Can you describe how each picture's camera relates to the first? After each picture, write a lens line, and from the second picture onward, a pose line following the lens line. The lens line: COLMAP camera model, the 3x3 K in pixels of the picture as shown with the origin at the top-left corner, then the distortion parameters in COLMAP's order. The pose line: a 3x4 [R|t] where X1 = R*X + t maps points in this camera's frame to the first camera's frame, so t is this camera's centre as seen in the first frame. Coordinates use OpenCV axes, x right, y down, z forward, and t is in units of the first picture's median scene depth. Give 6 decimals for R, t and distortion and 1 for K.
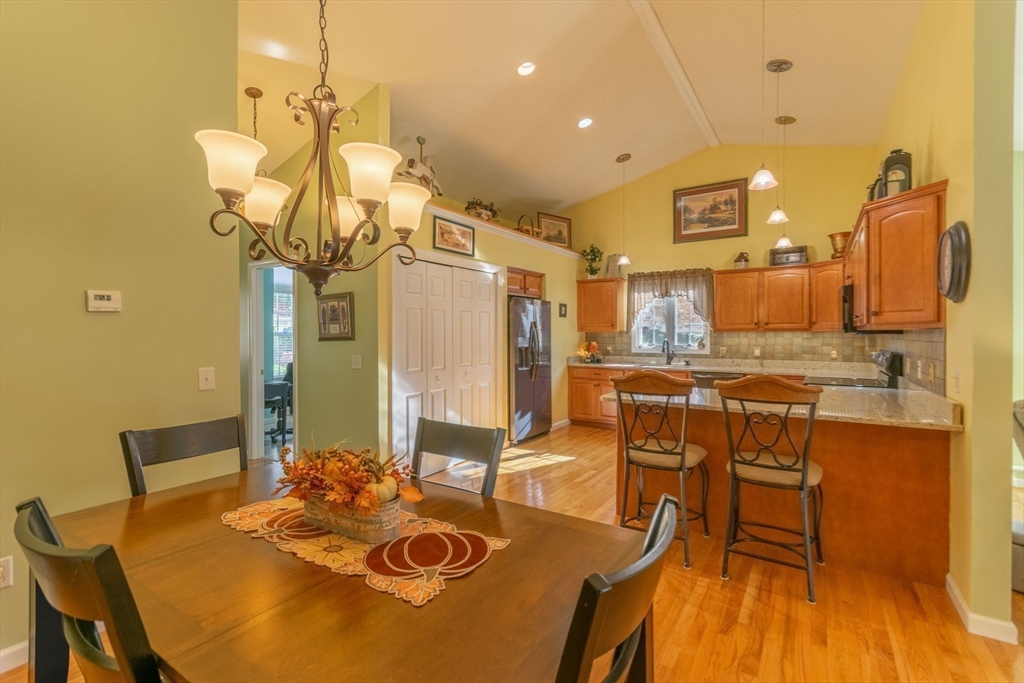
lens RADIAL K [[458.8, 0, 523.0], [0, 458.8, 336.2], [0, 0, 1]] dist [-0.003577, 0.003941]
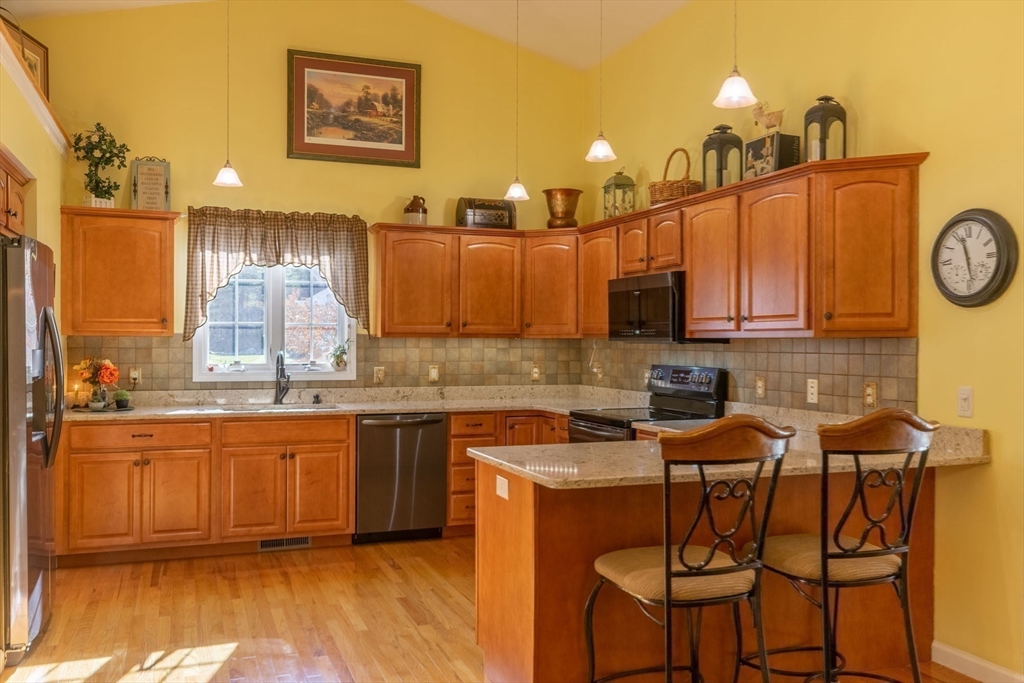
lens RADIAL K [[859.1, 0, 516.8], [0, 859.1, 343.4], [0, 0, 1]] dist [-0.014067, 0.023862]
pose [[0.589562, 0.000299, 0.807723, -0.303002], [0.000025, 1.000000, -0.000389, -0.002824], [-0.807723, 0.000249, 0.589562, 0.292254]]
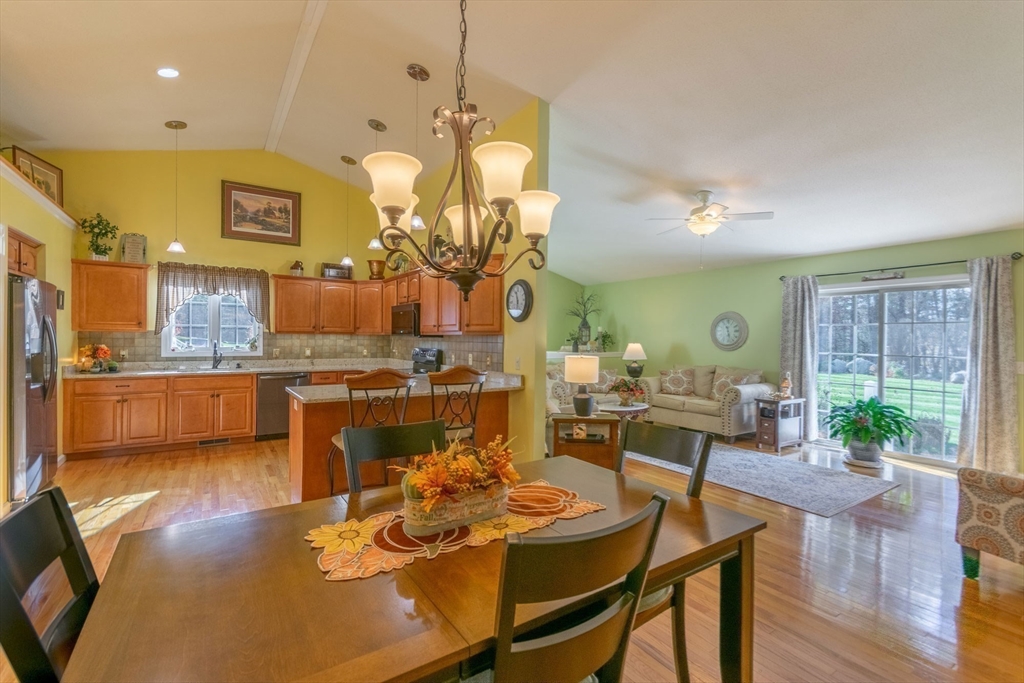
lens RADIAL K [[451.8, 0, 509.5], [0, 451.8, 338.4], [0, 0, 1]] dist [0.006577, -0.000854]
pose [[0.406880, 0.002271, 0.913479, -0.303313], [-0.005630, 0.999984, 0.000022, -0.002329], [-0.913464, -0.005152, 0.406886, 0.108271]]
